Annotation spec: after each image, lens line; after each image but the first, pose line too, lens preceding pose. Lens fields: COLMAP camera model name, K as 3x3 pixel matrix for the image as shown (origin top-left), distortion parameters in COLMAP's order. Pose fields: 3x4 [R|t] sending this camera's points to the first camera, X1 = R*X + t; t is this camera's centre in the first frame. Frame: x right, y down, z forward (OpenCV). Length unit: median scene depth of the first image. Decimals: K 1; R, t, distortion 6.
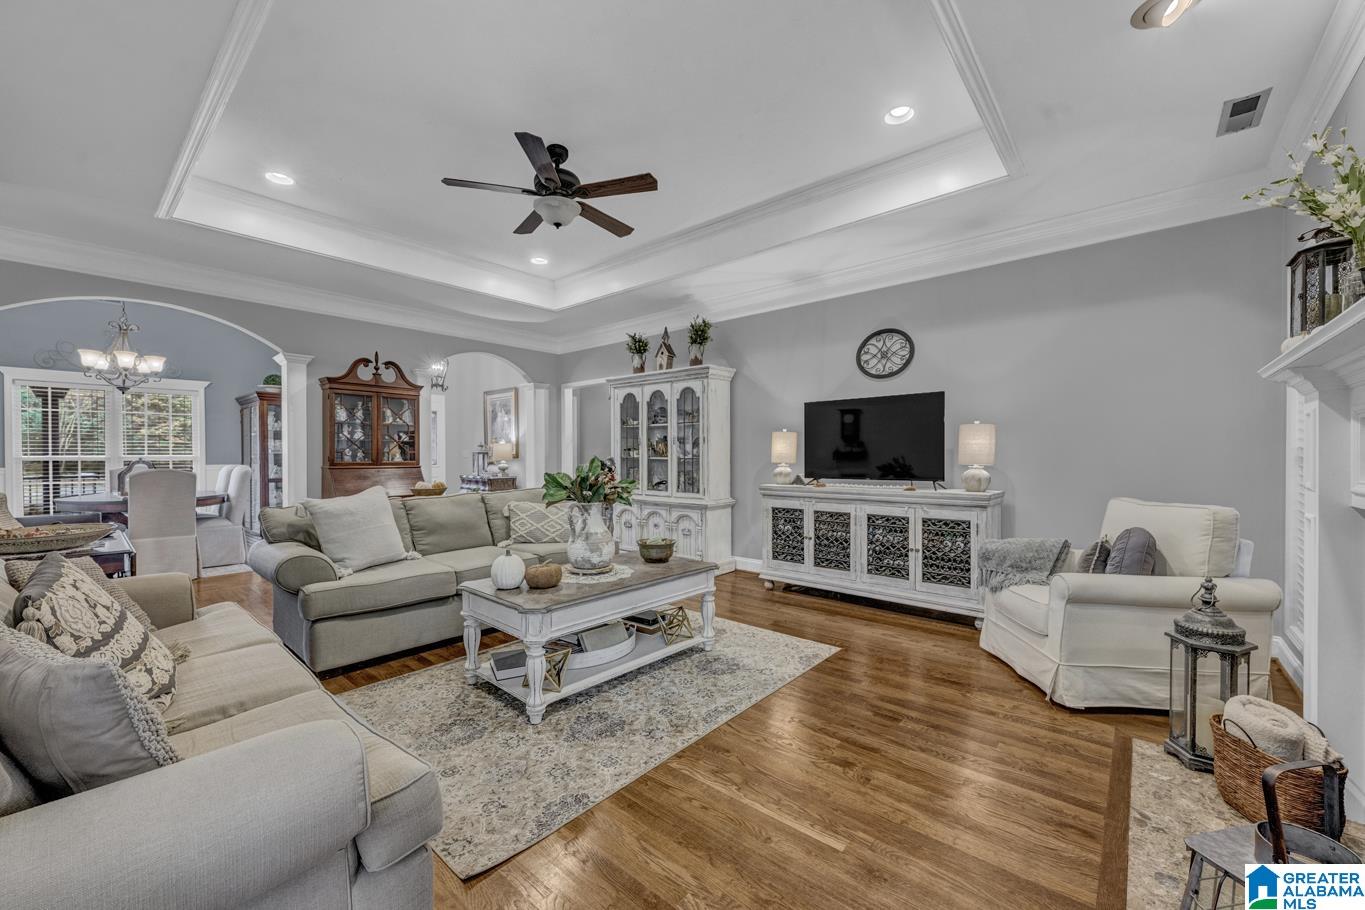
lens RADIAL K [[538.2, 0, 680.7], [0, 538.2, 454.5], [0, 0, 1]] dist [0.000327, -0.000239]
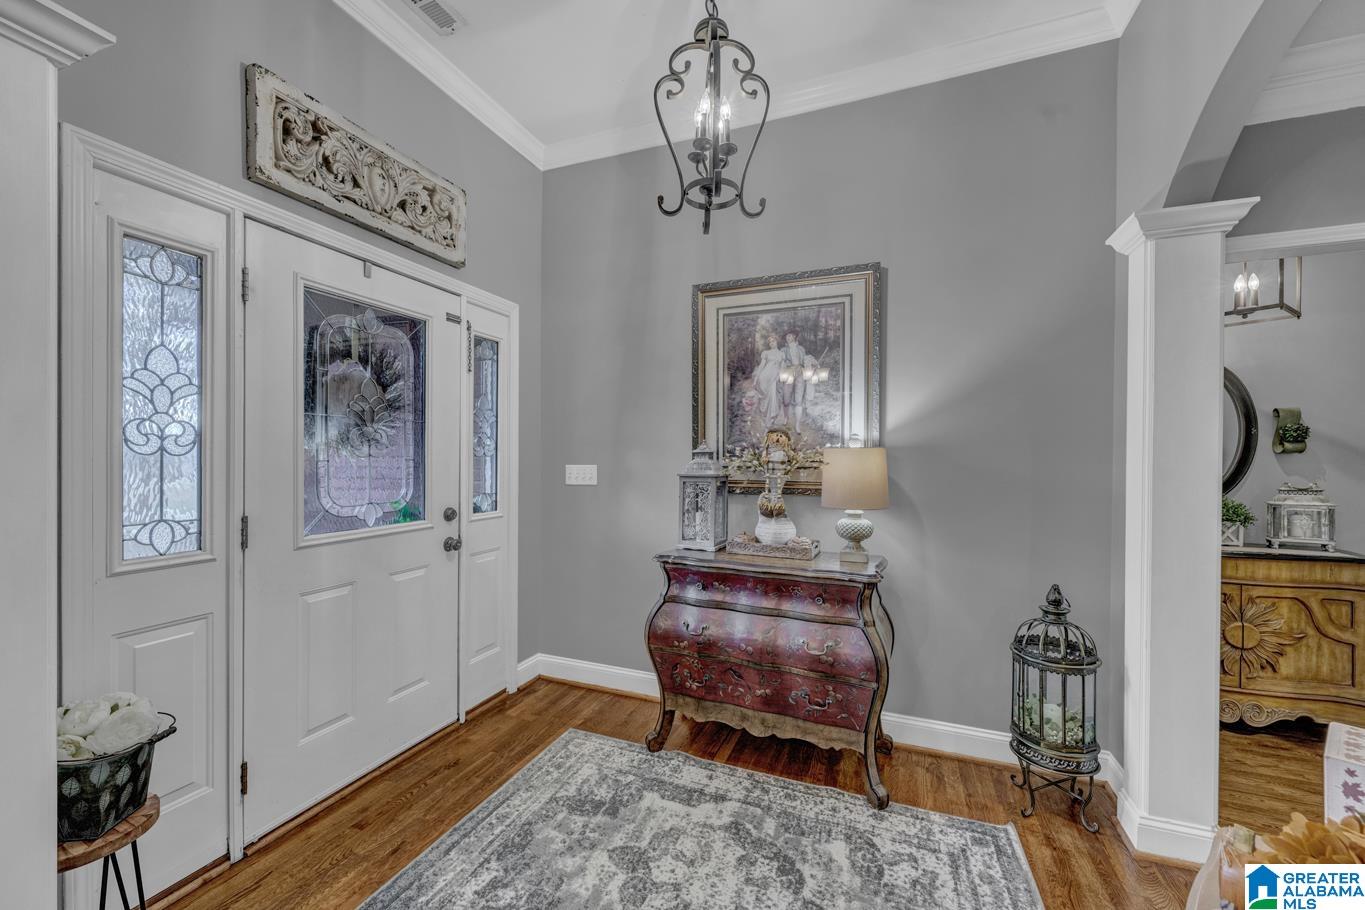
lens RADIAL K [[538.2, 0, 682.9], [0, 538.2, 458.2], [0, 0, 1]] dist [0.000327, -0.000239]
pose [[0.944405, -0.004888, 0.328747, -0.487771], [0.003431, 0.999982, 0.005011, -0.016375], [-0.328765, -0.003604, 0.944405, 0.713473]]
